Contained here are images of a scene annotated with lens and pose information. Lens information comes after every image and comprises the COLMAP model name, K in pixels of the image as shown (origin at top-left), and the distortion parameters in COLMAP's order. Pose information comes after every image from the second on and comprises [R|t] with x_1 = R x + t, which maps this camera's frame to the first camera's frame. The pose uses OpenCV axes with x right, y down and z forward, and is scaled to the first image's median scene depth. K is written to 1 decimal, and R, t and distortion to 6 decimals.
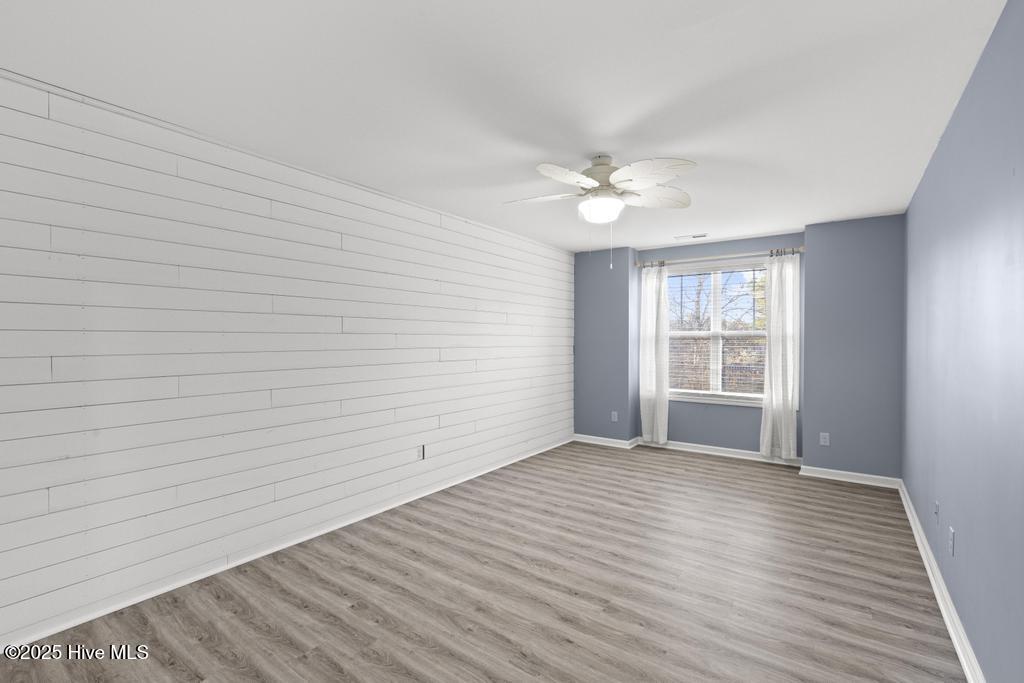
lens RADIAL K [[459.0, 0, 512.0], [0, 459.0, 341.5], [0, 0, 1]] dist [-0.002289, -0.000197]
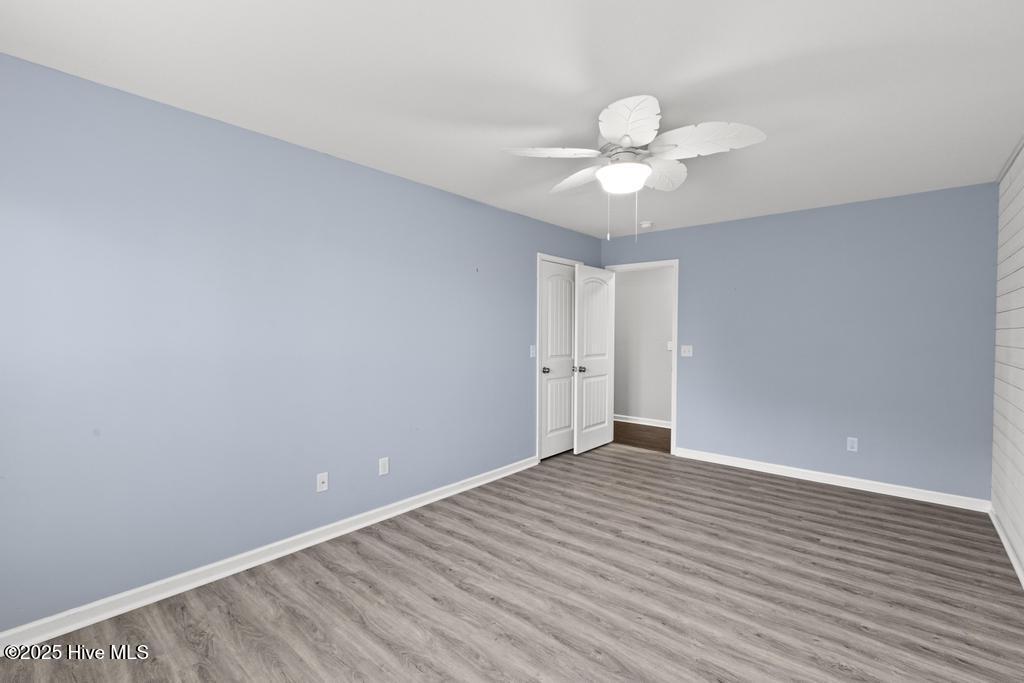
lens RADIAL K [[459.0, 0, 512.0], [0, 459.0, 341.5], [0, 0, 1]] dist [-0.002289, -0.000197]
pose [[-0.996381, -0.006617, 0.084739, 0.341474], [-0.004529, 0.999682, 0.024815, -0.008188], [-0.084876, 0.024341, -0.996094, 1.970463]]
